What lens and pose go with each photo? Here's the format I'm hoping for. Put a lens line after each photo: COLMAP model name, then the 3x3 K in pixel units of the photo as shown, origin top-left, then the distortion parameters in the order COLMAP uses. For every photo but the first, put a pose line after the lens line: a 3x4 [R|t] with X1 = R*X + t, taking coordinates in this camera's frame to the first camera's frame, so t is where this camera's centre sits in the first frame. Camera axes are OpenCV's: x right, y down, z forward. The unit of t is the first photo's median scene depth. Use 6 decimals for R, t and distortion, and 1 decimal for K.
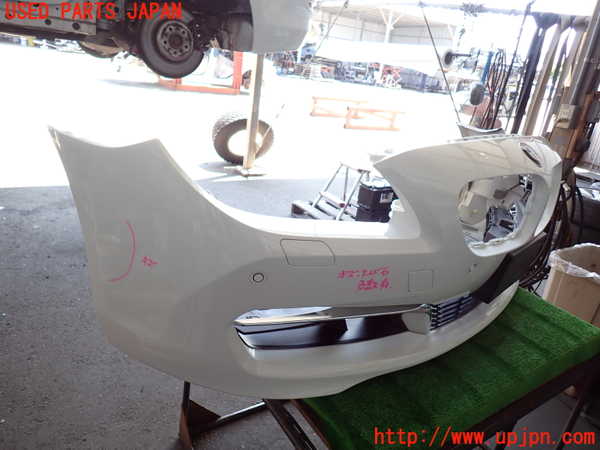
lens RADIAL K [[431.8, 0, 300.9], [0, 431.8, 227.3], [0, 0, 1]] dist [0.001891, 0.001147]
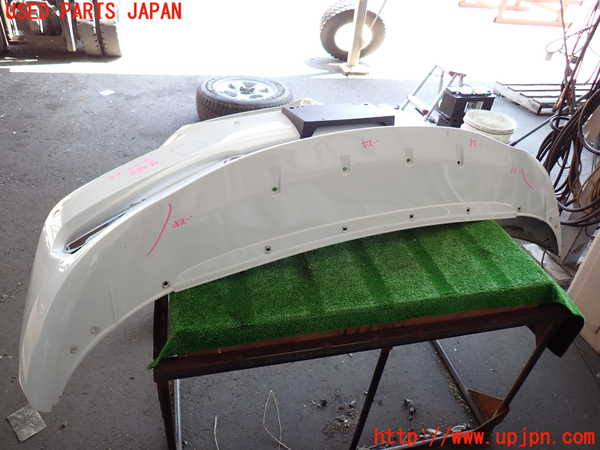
lens RADIAL K [[431.8, 0, 300.2], [0, 431.8, 225.0], [0, 0, 1]] dist [0.001891, 0.001147]
pose [[0.944266, 0.150915, -0.292550, 0.138867], [-0.084829, 0.970260, 0.226715, -0.004207], [0.318064, -0.189263, 0.928986, 0.020670]]
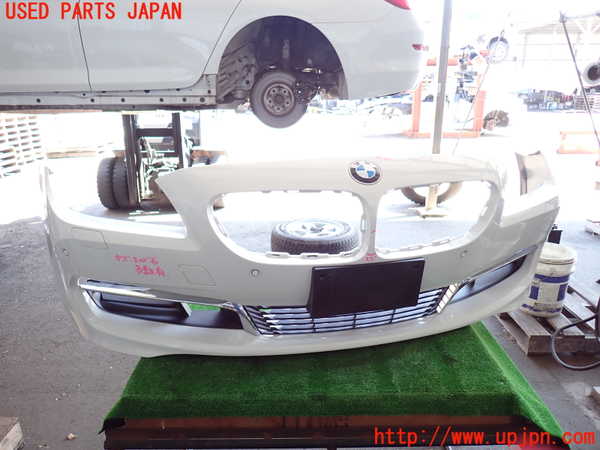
lens RADIAL K [[431.8, 0, 297.5], [0, 431.8, 225.9], [0, 0, 1]] dist [0.001891, 0.001147]
pose [[0.833454, 0.027243, -0.551917, 0.234928], [-0.086996, 0.992798, -0.082369, 0.012353], [0.545697, 0.116666, 0.829821, 0.026322]]
